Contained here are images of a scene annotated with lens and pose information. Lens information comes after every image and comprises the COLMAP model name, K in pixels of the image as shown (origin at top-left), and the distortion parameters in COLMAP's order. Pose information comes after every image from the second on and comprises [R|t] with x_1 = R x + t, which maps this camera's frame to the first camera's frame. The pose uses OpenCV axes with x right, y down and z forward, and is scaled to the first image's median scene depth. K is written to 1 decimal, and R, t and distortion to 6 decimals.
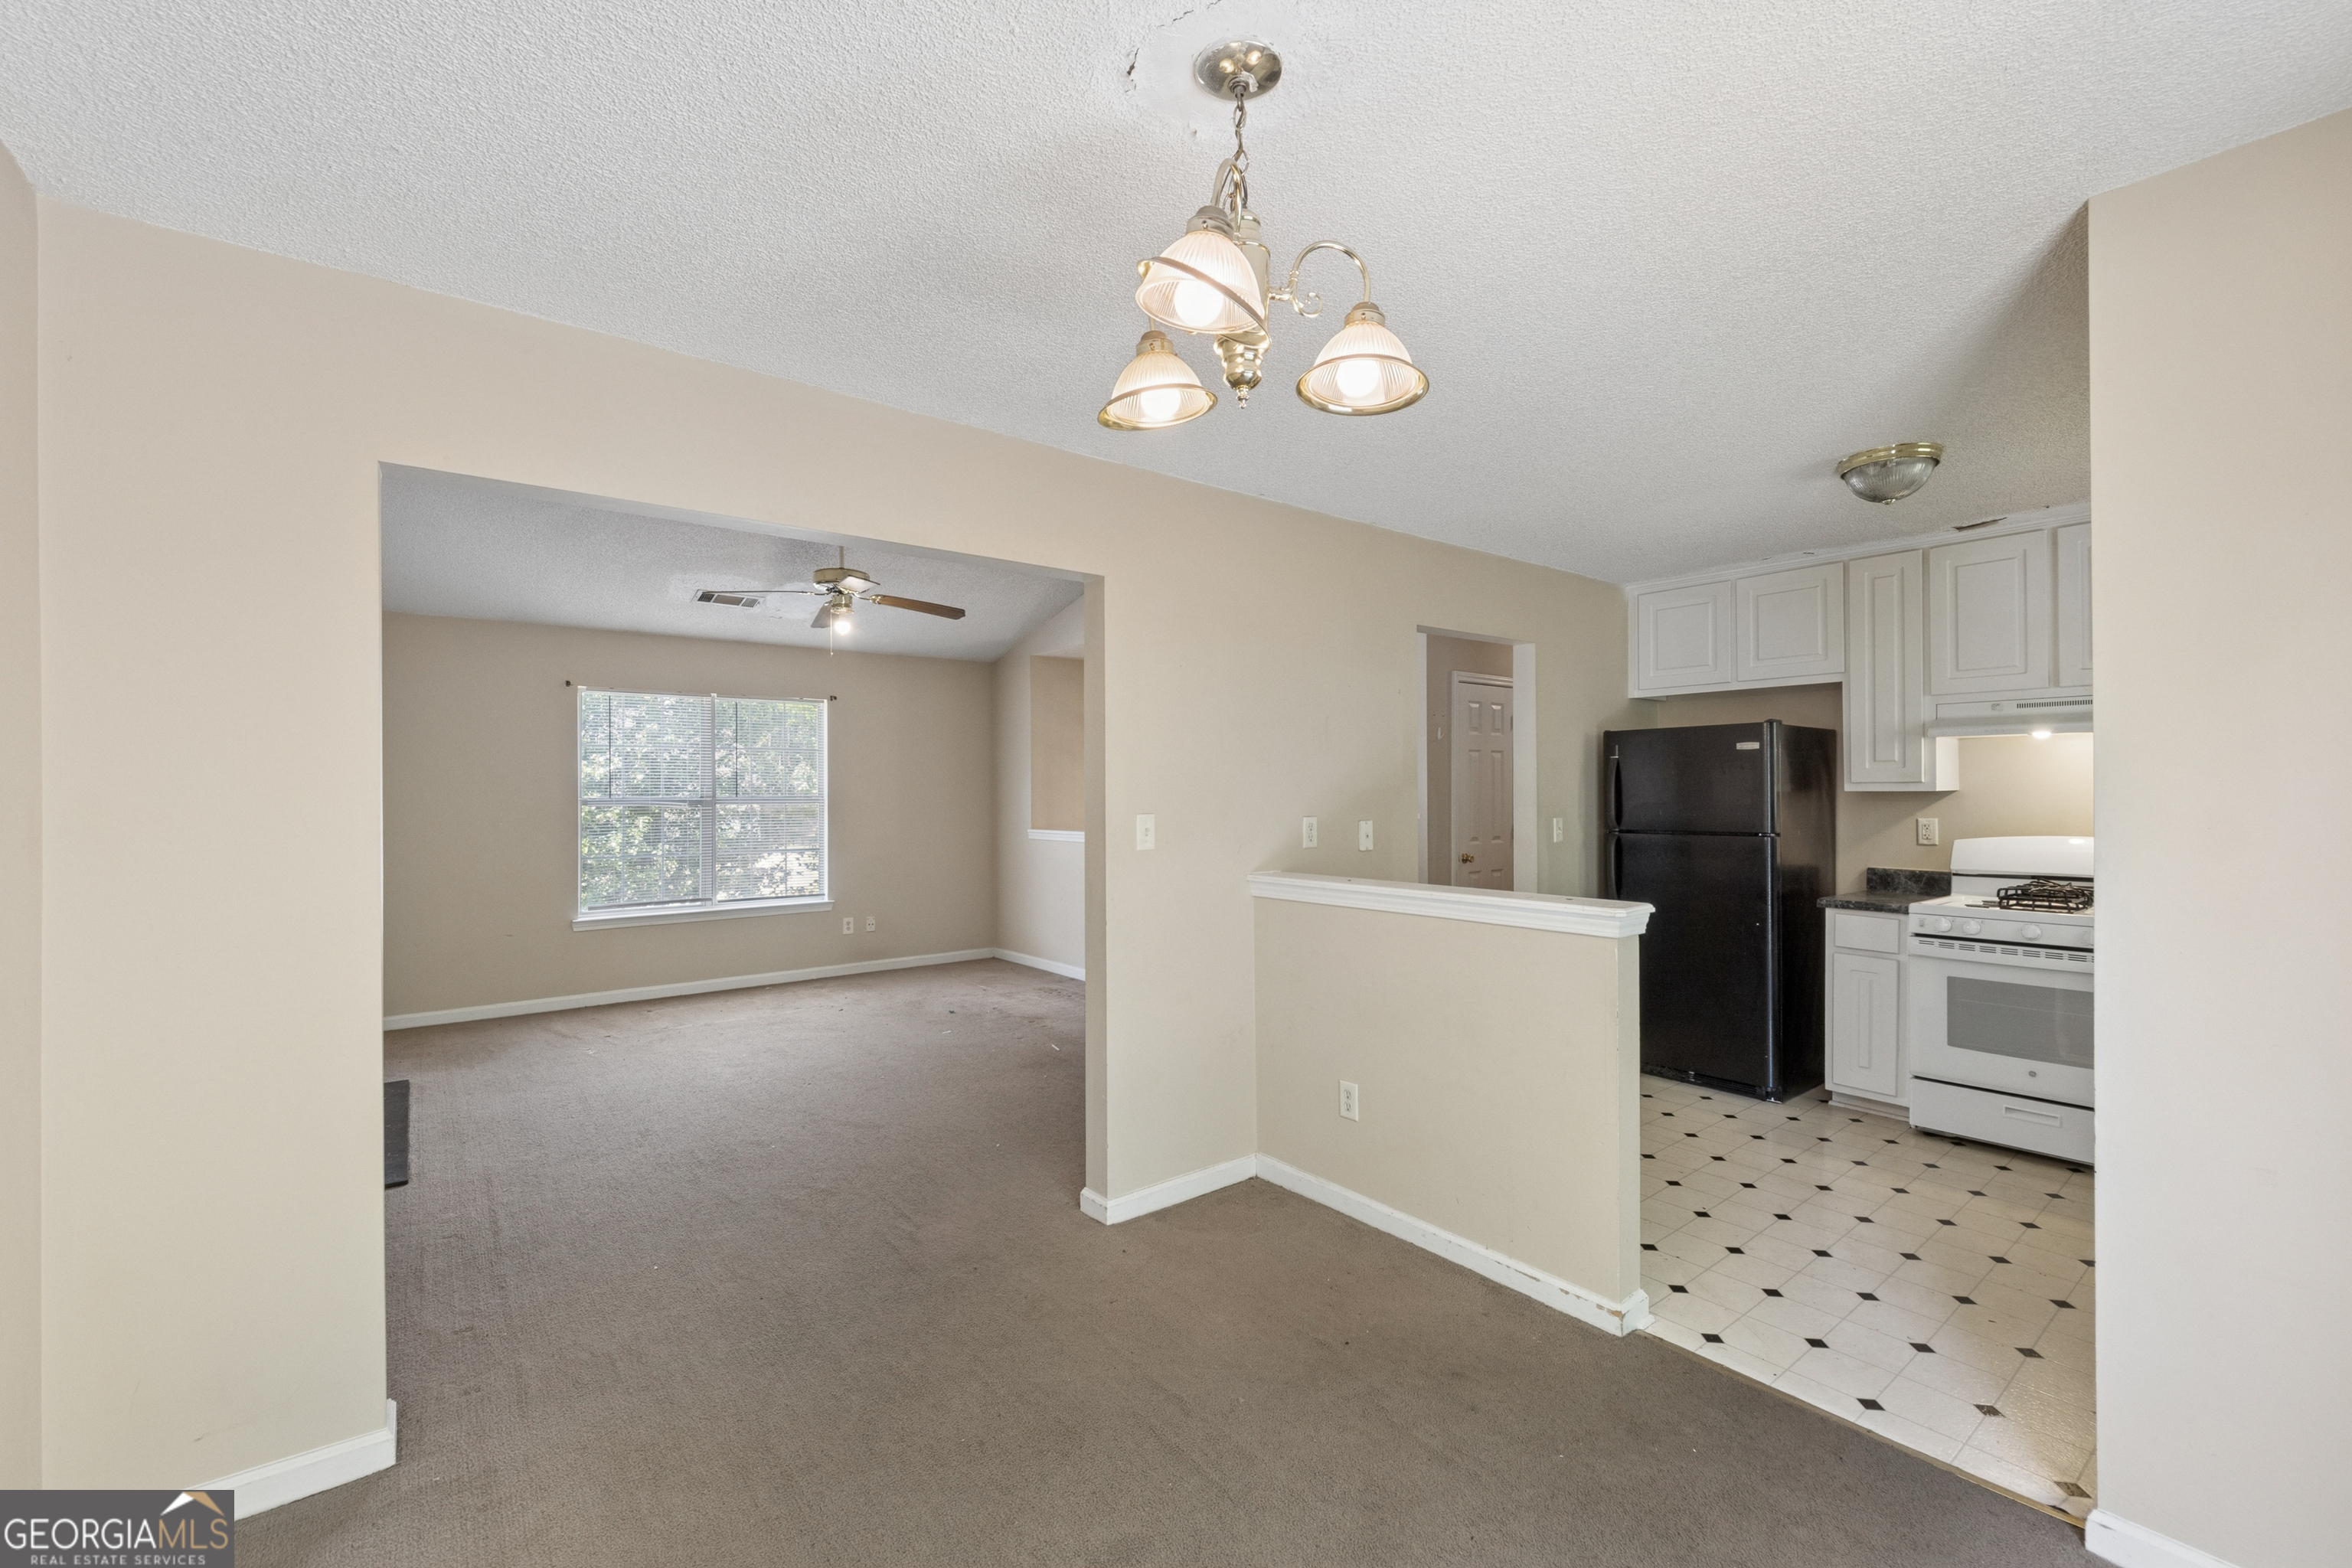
lens RADIAL K [[985.3, 0, 1161.3], [0, 985.3, 790.5], [0, 0, 1]] dist [0.003093, -0.002724]
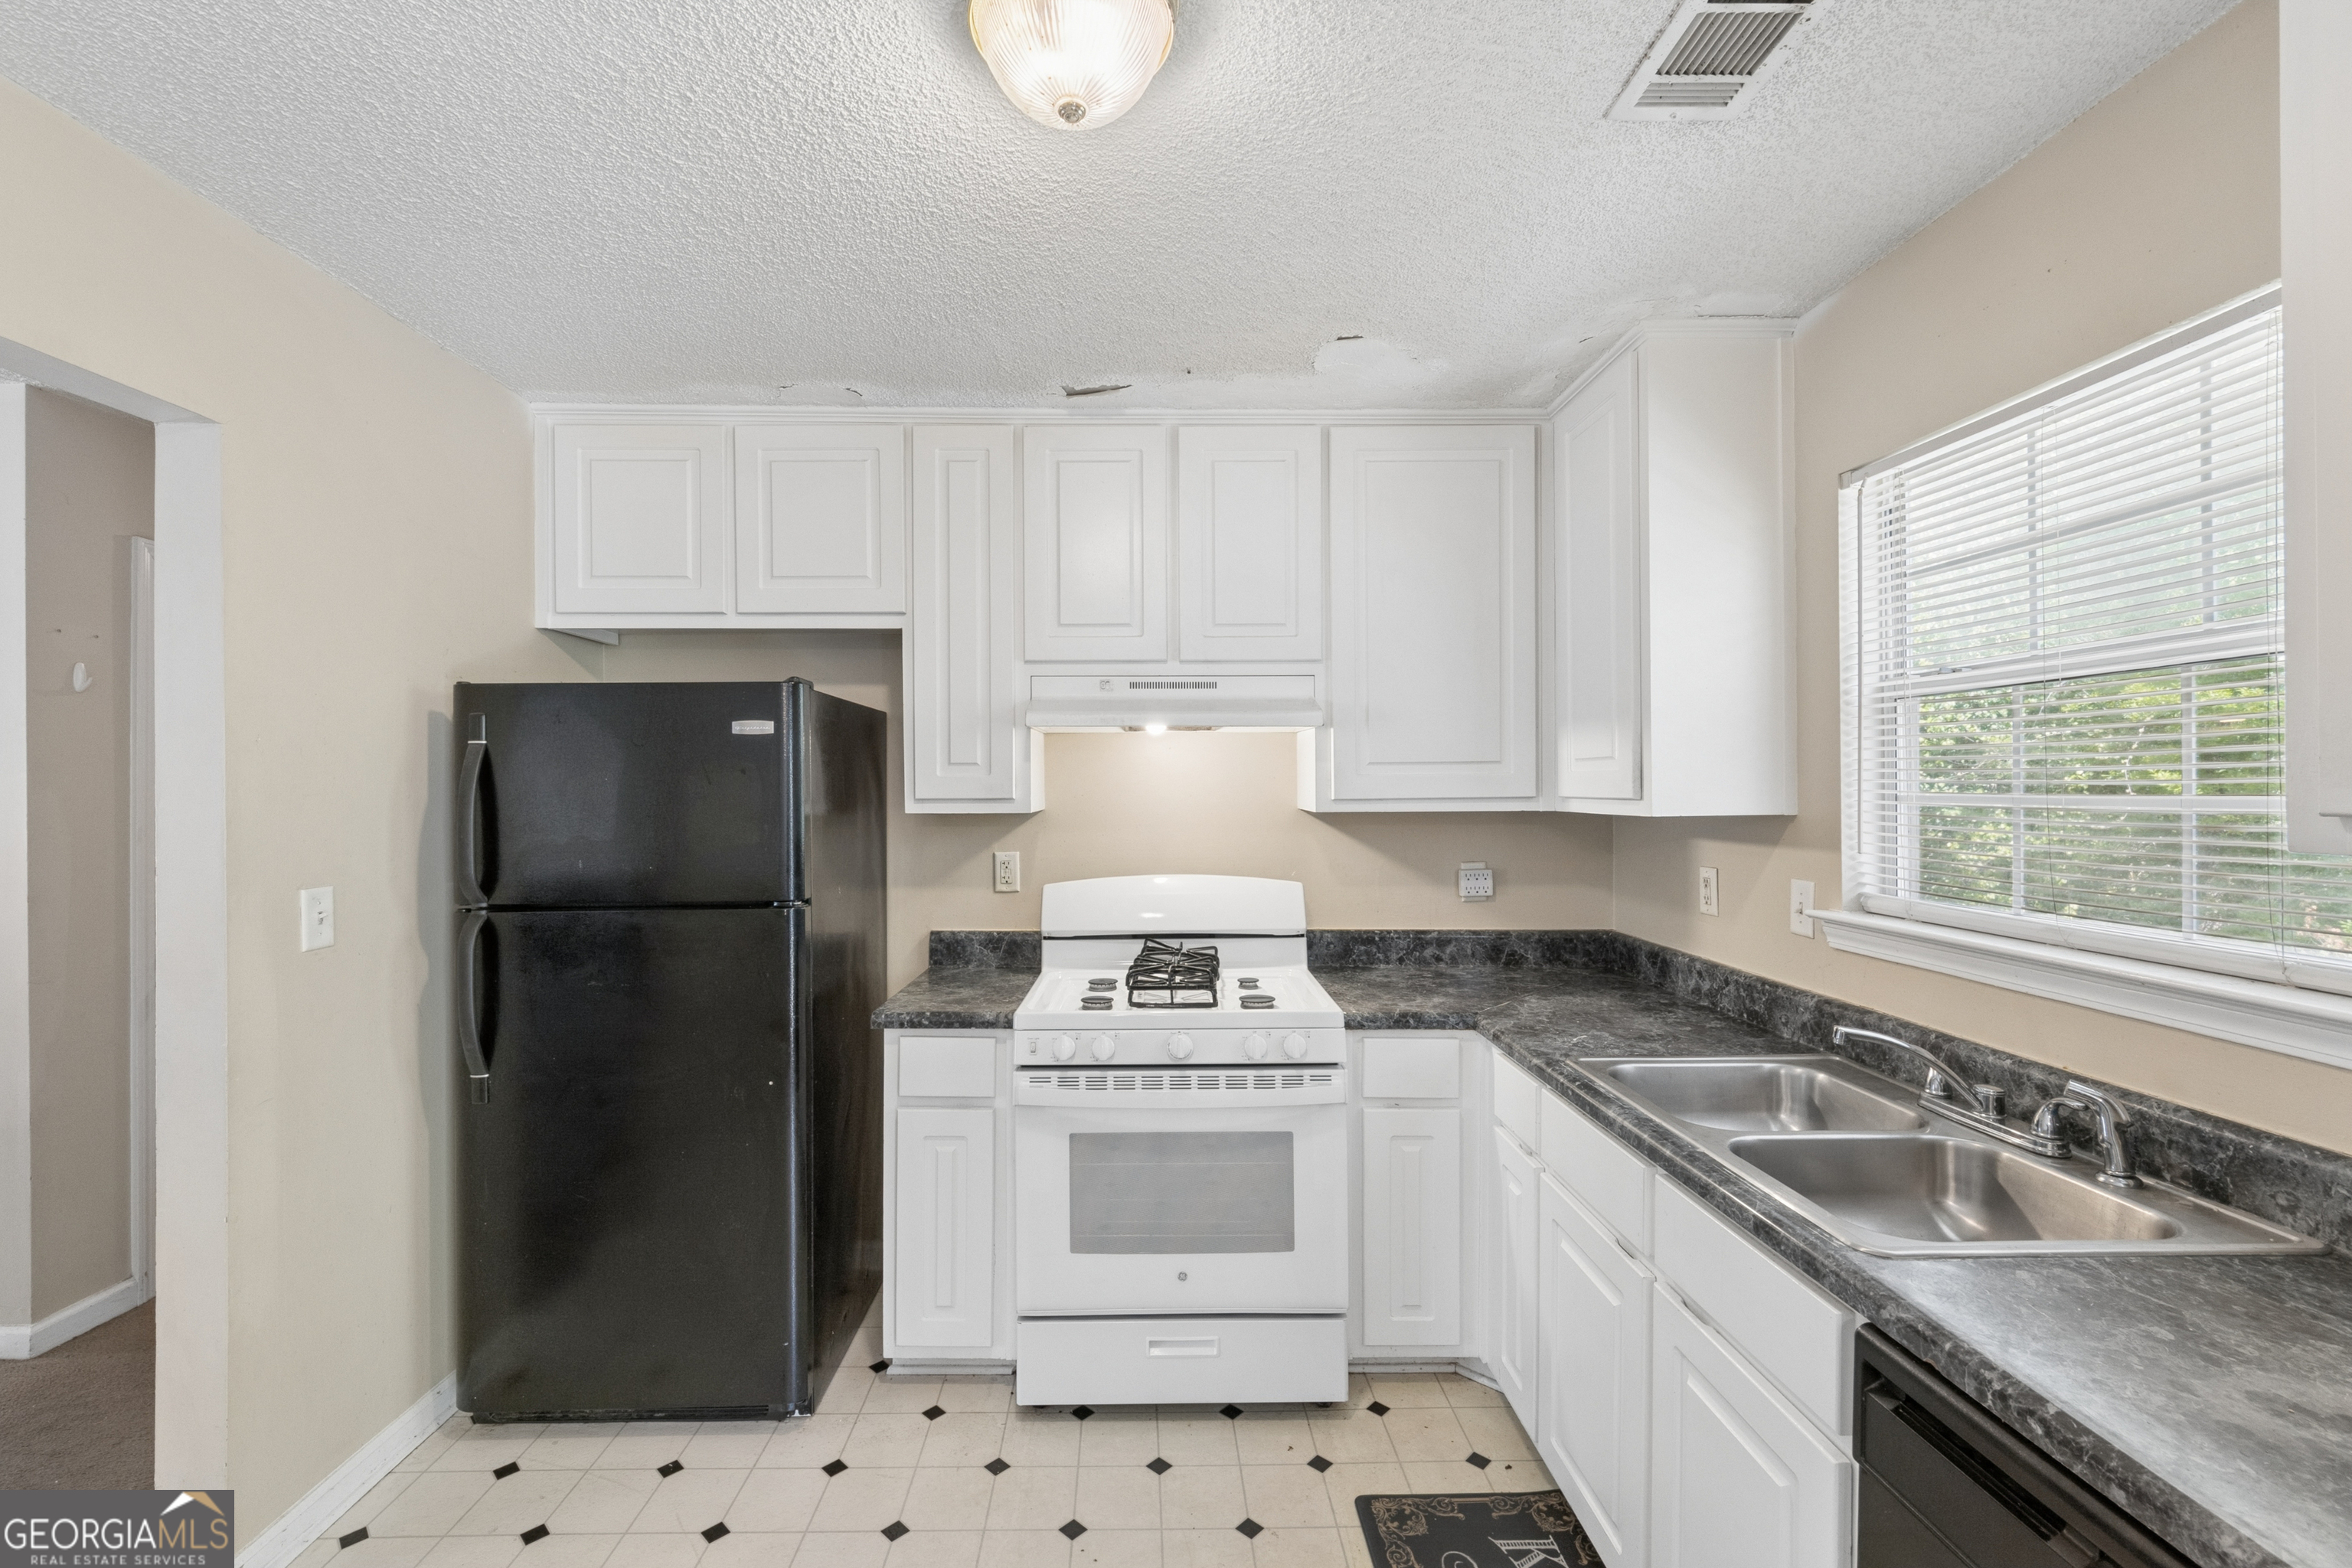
lens RADIAL K [[985.3, 0, 1157.0], [0, 985.3, 787.8], [0, 0, 1]] dist [0.003093, -0.002724]
pose [[0.606535, 0.002119, 0.795054, 0.323948], [0.000348, 0.999996, -0.002930, -0.013261], [-0.795057, 0.002054, 0.606532, 0.538233]]
